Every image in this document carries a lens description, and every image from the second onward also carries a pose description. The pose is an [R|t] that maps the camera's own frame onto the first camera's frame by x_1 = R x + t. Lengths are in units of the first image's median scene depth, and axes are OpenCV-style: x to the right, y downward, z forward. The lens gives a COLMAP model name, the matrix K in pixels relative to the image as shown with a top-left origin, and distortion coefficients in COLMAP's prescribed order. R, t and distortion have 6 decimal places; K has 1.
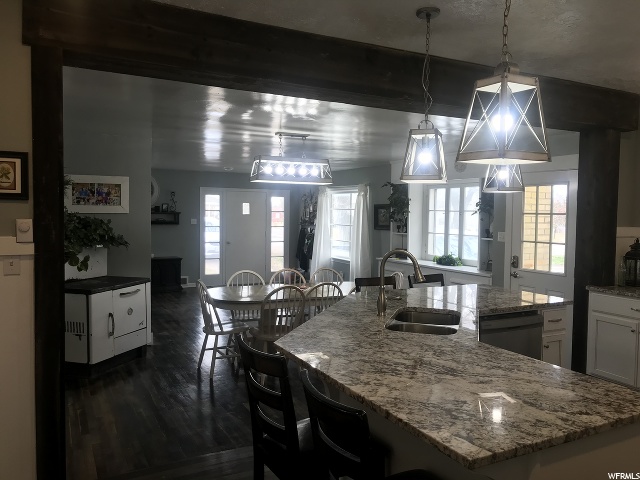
lens RADIAL K [[543.6, 0, 320.0], [0, 543.6, 240.0], [0, 0, 1]] dist [0.077396, -0.012907]
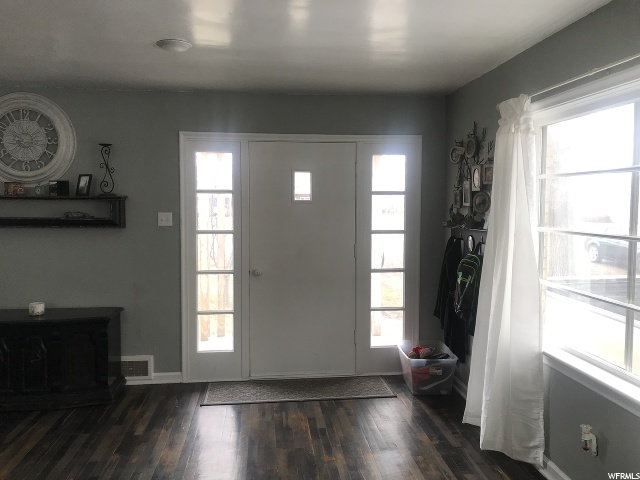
lens RADIAL K [[543.6, 0, 320.0], [0, 543.6, 240.0], [0, 0, 1]] dist [0.077396, -0.012907]
pose [[0.937874, 0.014554, -0.346671, 0.011151], [-0.008116, 0.999767, 0.020014, -0.027831], [0.346881, -0.015957, 0.937773, 0.665522]]
